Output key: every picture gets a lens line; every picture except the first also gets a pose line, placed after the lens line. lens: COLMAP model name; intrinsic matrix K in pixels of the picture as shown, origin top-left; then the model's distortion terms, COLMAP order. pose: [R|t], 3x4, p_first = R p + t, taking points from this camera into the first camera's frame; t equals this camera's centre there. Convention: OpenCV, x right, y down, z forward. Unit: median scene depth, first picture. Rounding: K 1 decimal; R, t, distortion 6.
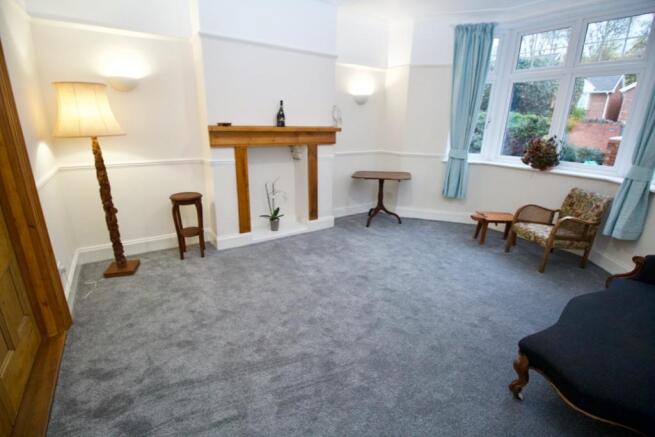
lens RADIAL K [[303.0, 0, 327.0], [0, 303.0, 218.2], [0, 0, 1]] dist [-0.008245, -0.007819]
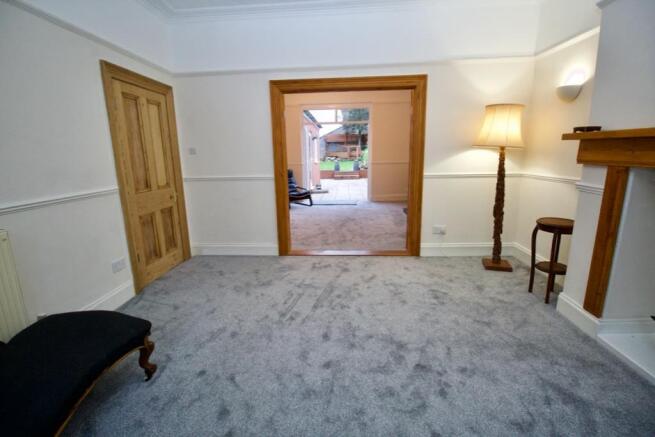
lens RADIAL K [[303.0, 0, 326.4], [0, 303.0, 216.3], [0, 0, 1]] dist [-0.008245, -0.007819]
pose [[-0.611127, 0.147059, -0.777751, 0.505624], [-0.240270, 0.901761, 0.359302, -0.225159], [0.754184, 0.406449, -0.515757, 0.932373]]
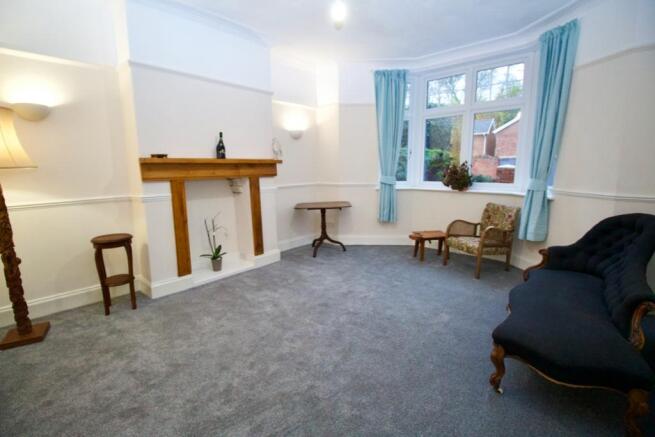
lens RADIAL K [[303.0, 0, 329.4], [0, 303.0, 216.5], [0, 0, 1]] dist [-0.008245, -0.007819]
pose [[0.966582, -0.070939, 0.246346, -0.075258], [0.104361, 0.986606, -0.125370, 0.036821], [-0.234153, 0.146889, 0.961039, 0.025658]]
